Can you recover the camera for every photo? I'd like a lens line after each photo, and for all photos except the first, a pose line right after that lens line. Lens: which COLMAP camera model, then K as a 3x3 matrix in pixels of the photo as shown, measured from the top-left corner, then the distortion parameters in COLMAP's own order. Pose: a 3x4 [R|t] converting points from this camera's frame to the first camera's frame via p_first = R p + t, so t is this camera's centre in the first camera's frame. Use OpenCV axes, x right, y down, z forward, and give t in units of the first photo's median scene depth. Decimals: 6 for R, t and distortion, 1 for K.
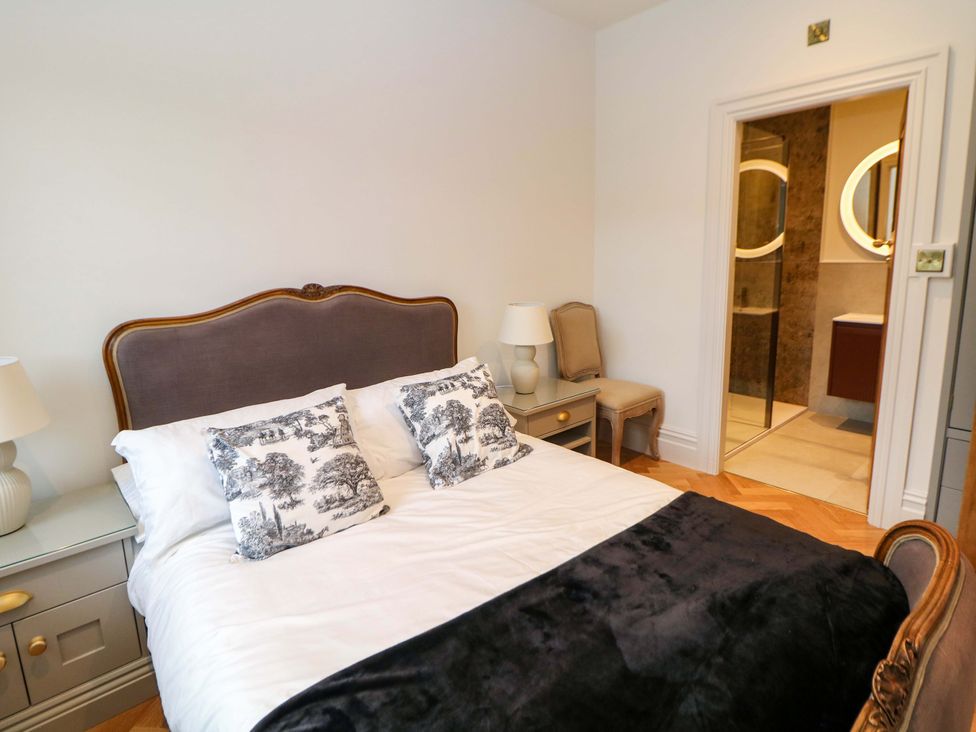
lens RADIAL K [[502.1, 0, 491.8], [0, 502.1, 340.0], [0, 0, 1]] dist [-0.001506, -0.012879]
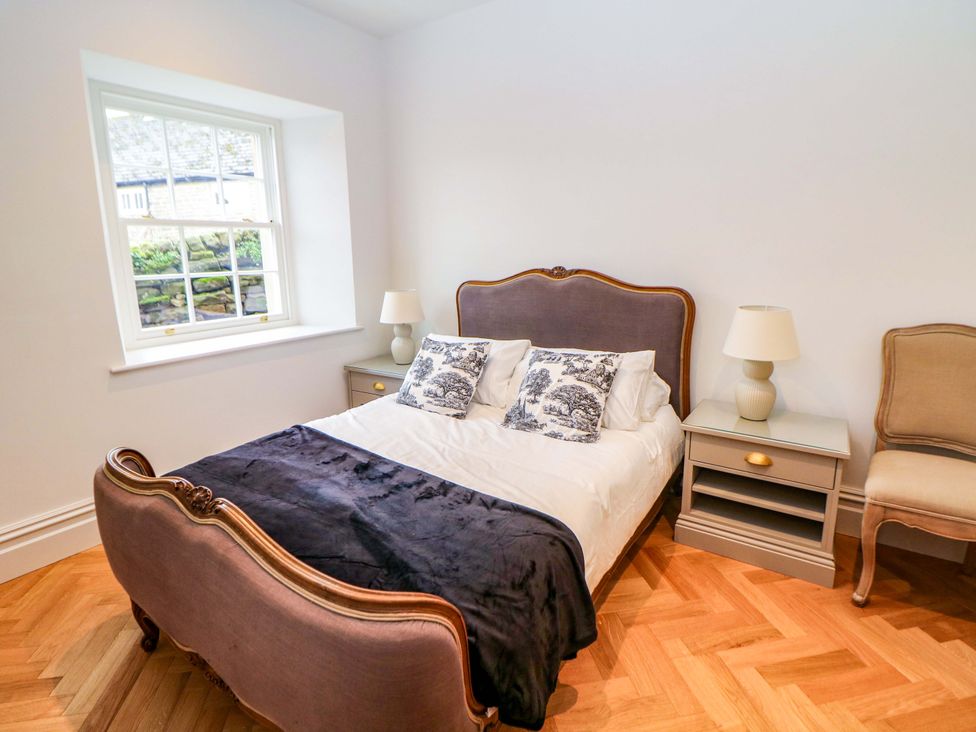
lens RADIAL K [[502.1, 0, 491.8], [0, 502.1, 340.0], [0, 0, 1]] dist [-0.001506, -0.012879]
pose [[0.254260, 0.190536, -0.948181, 1.034768], [-0.145002, 0.976830, 0.157410, -0.120921], [0.956204, 0.097465, 0.275997, 0.552700]]
